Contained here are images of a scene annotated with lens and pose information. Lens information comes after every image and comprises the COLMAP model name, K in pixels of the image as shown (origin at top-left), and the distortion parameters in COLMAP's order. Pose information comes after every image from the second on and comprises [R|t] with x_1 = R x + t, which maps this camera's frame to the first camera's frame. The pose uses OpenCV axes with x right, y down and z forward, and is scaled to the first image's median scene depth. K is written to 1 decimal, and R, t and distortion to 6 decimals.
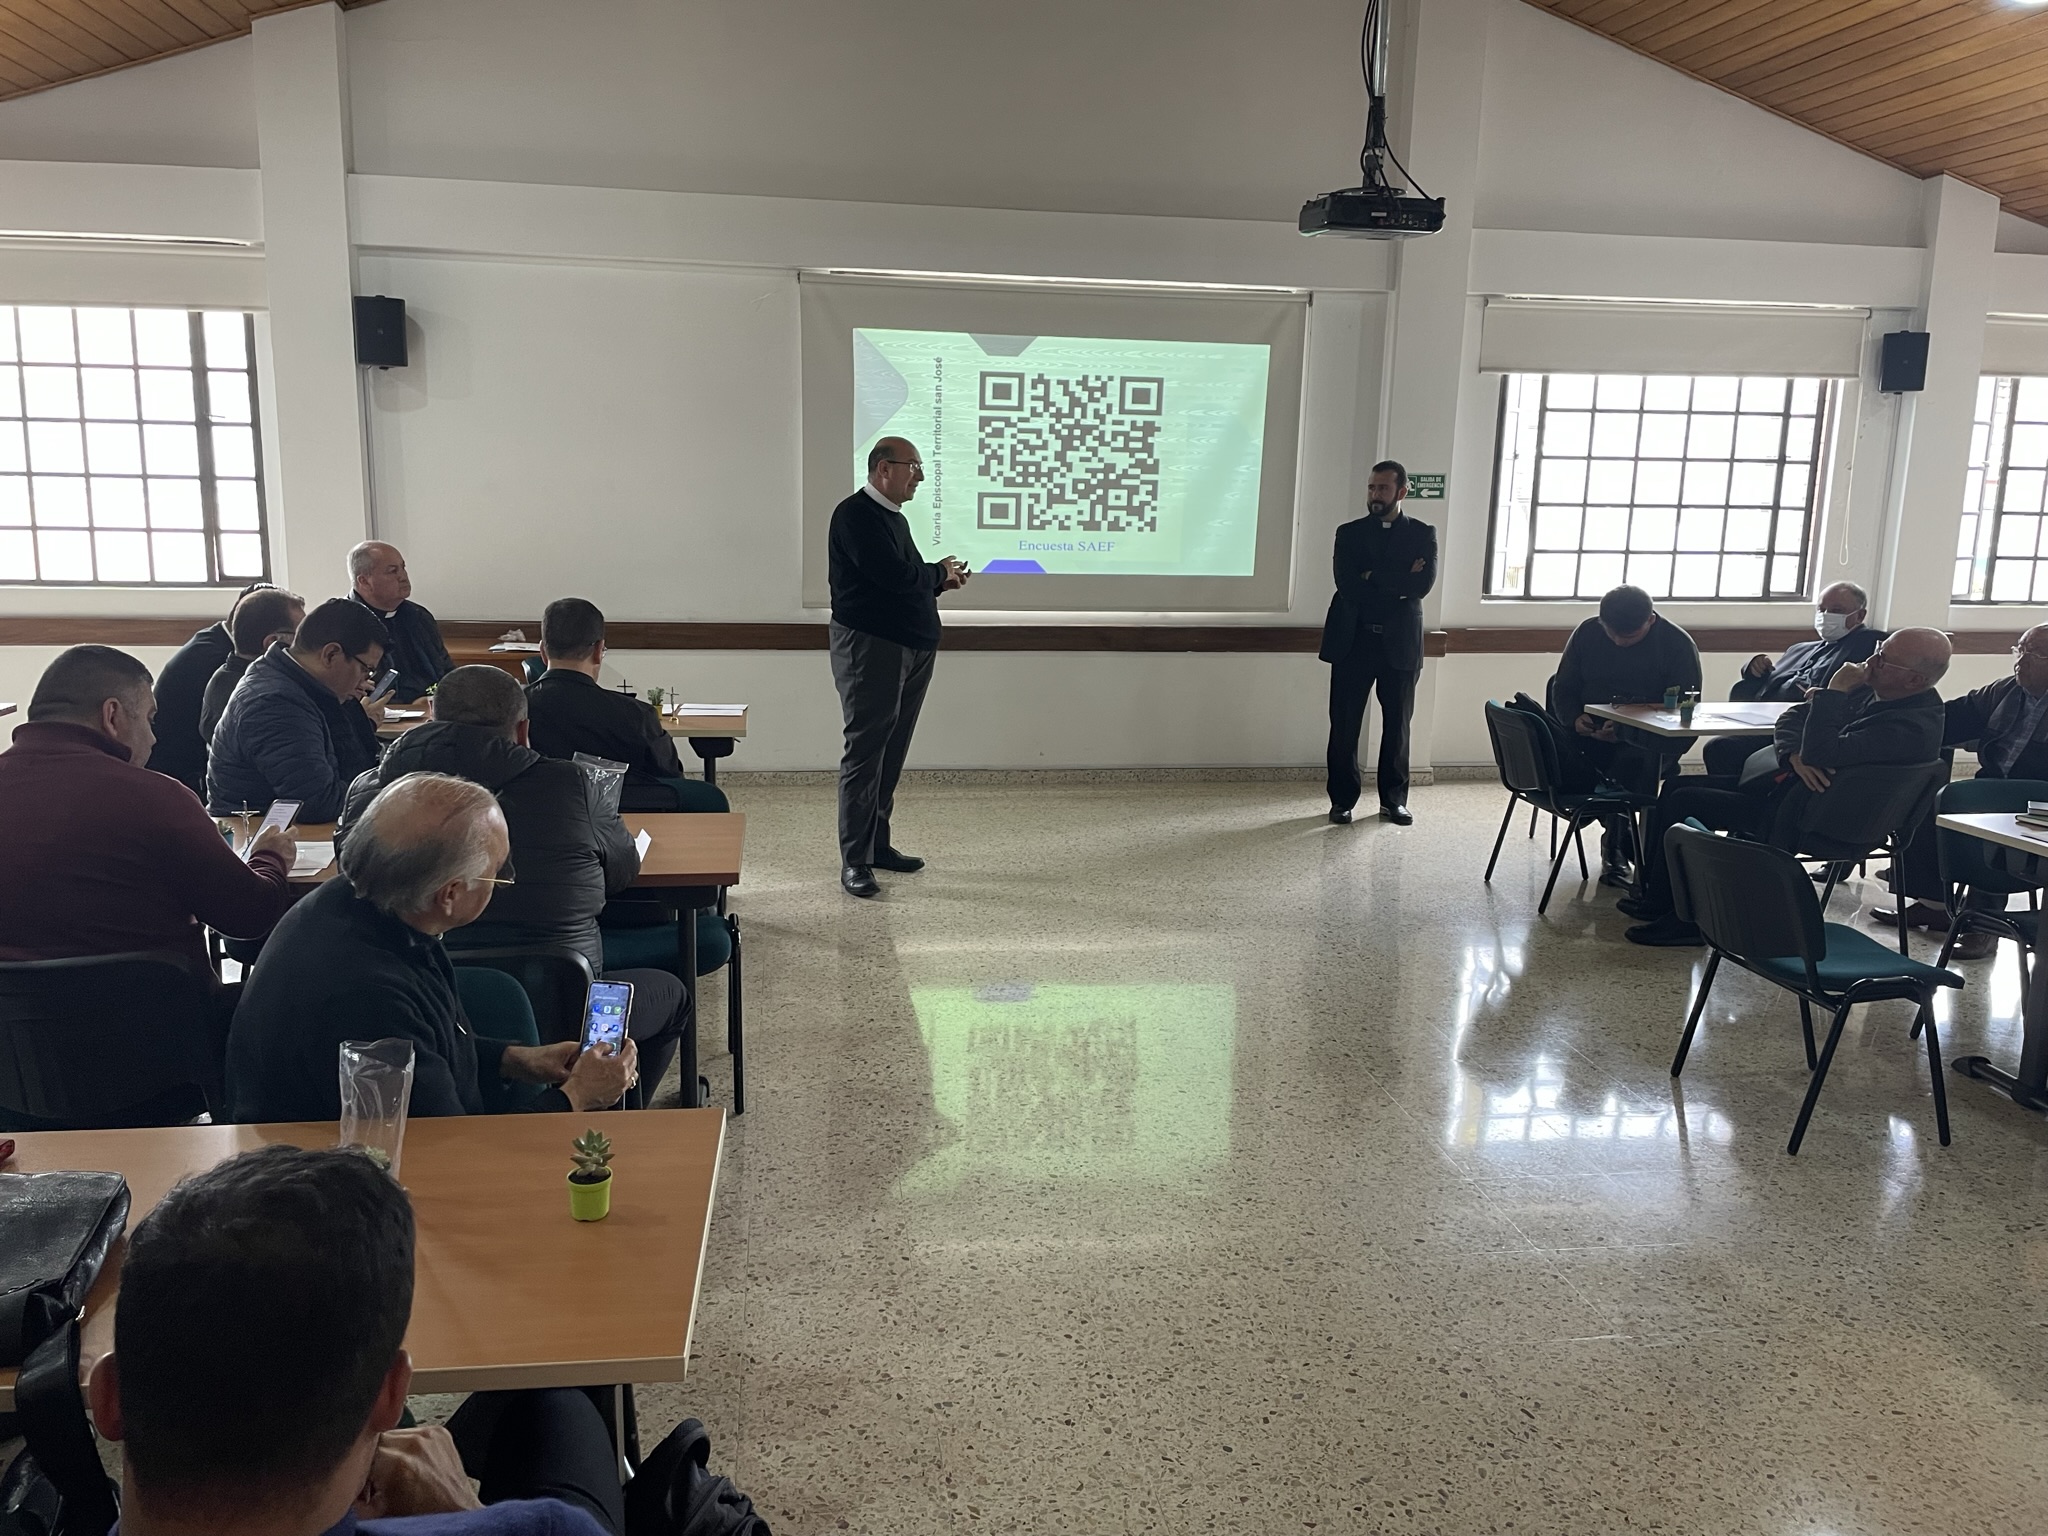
lens RADIAL K [[1540.8, 0, 995.6], [0, 1540.8, 763.5], [0, 0, 1]] dist [0.086347, -0.108437]
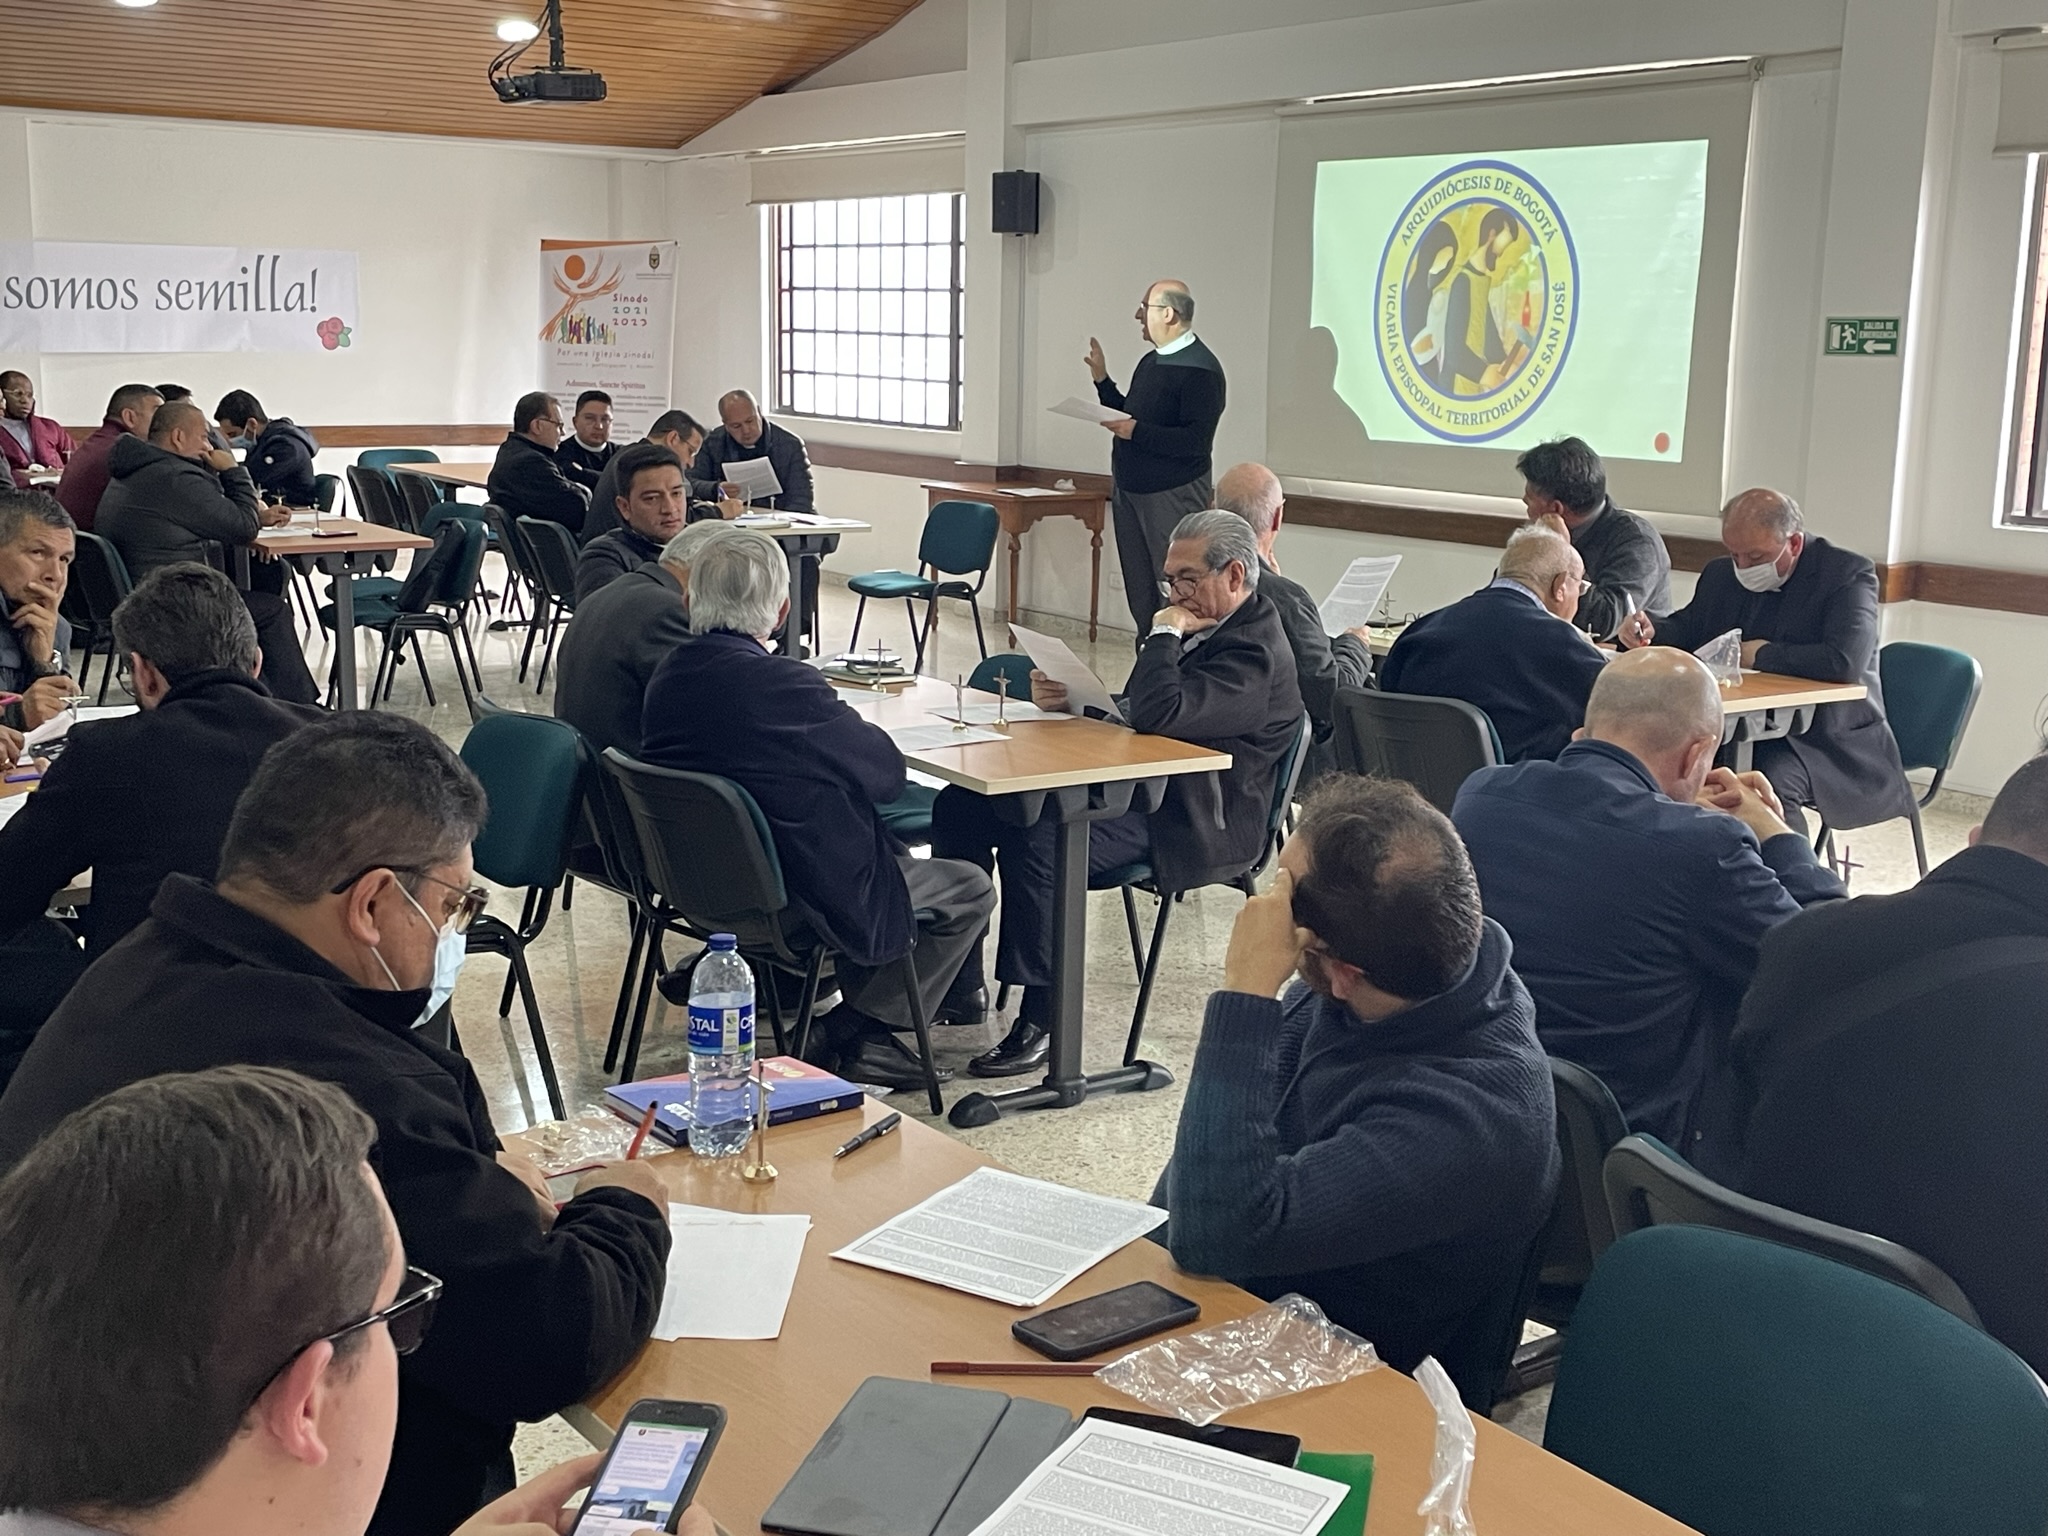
lens RADIAL K [[2290.4, 0, 1019.3], [0, 2290.4, 773.5], [0, 0, 1]] dist [0.030176, 0.000000]
pose [[0.448248, 0.162205, -0.879070, 0.980810], [-0.174084, 0.980411, 0.092137, -0.025258], [0.876795, 0.111732, 0.467704, 0.251624]]
